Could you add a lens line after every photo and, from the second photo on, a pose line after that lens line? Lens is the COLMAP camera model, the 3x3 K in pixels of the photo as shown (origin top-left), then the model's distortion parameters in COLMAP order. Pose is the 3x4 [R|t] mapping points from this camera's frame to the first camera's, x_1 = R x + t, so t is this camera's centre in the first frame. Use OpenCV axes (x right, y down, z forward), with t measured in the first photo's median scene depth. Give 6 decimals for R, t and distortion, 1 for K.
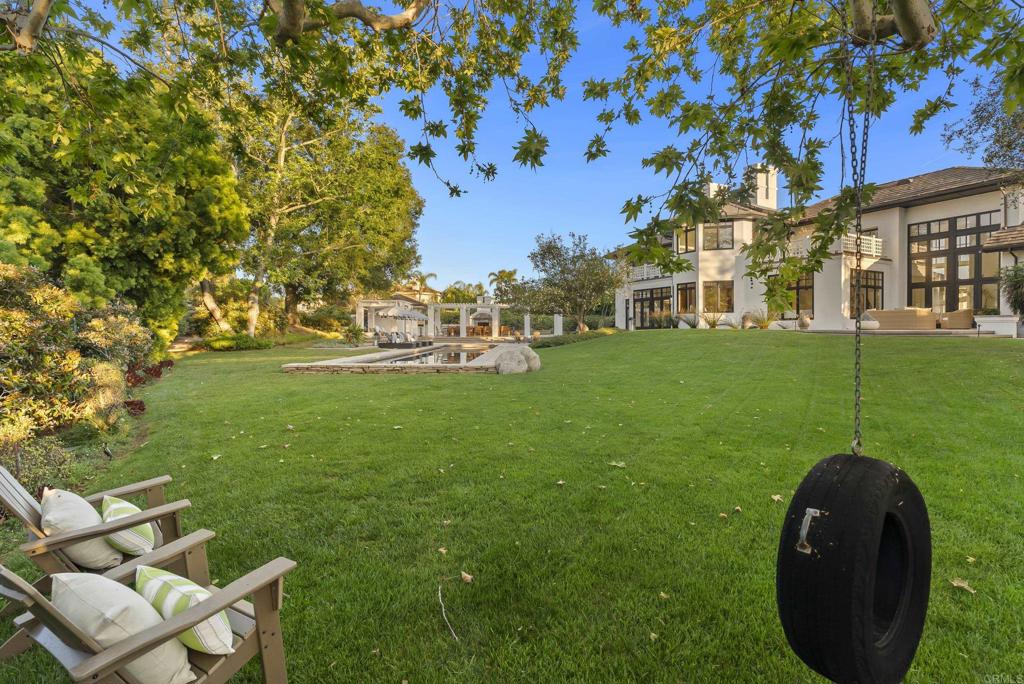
lens RADIAL K [[477.7, 0, 511.0], [0, 477.7, 329.9], [0, 0, 1]] dist [-0.001729, -0.000024]
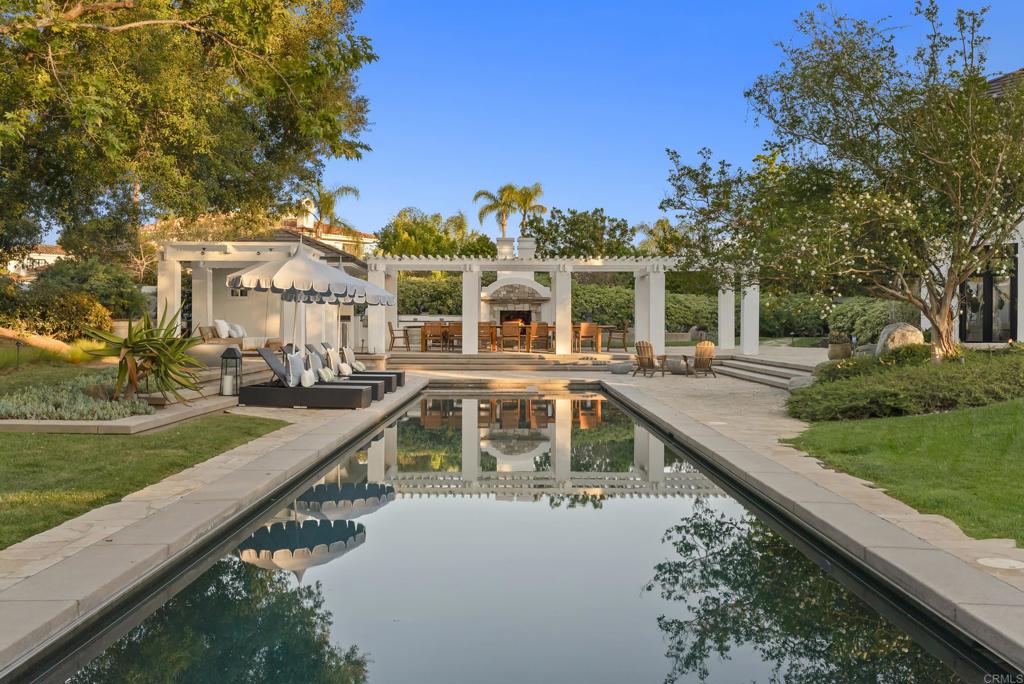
lens RADIAL K [[1009.3, 0, 512.0], [0, 1009.3, 342.0], [0, 0, 1]] dist [-0.015743, -0.011220]
pose [[0.999685, 0.008023, 0.023787, -0.132146], [-0.008464, 0.999794, 0.018458, -0.010786], [-0.023634, -0.018654, 0.999547, 0.408381]]
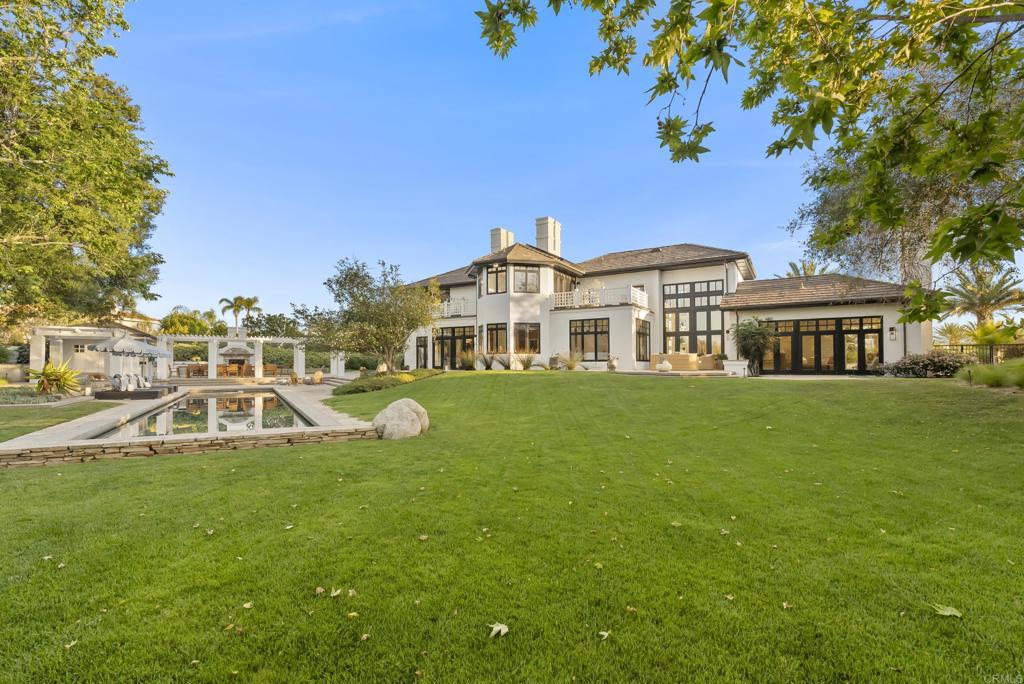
lens RADIAL K [[470.4, 0, 507.0], [0, 470.4, 355.6], [0, 0, 1]] dist [-0.002494, 0.000079]
pose [[0.862265, 0.011130, 0.506334, -0.112234], [-0.000786, 0.999787, -0.020637, -0.010186], [-0.506456, 0.017397, 0.862090, 0.136654]]
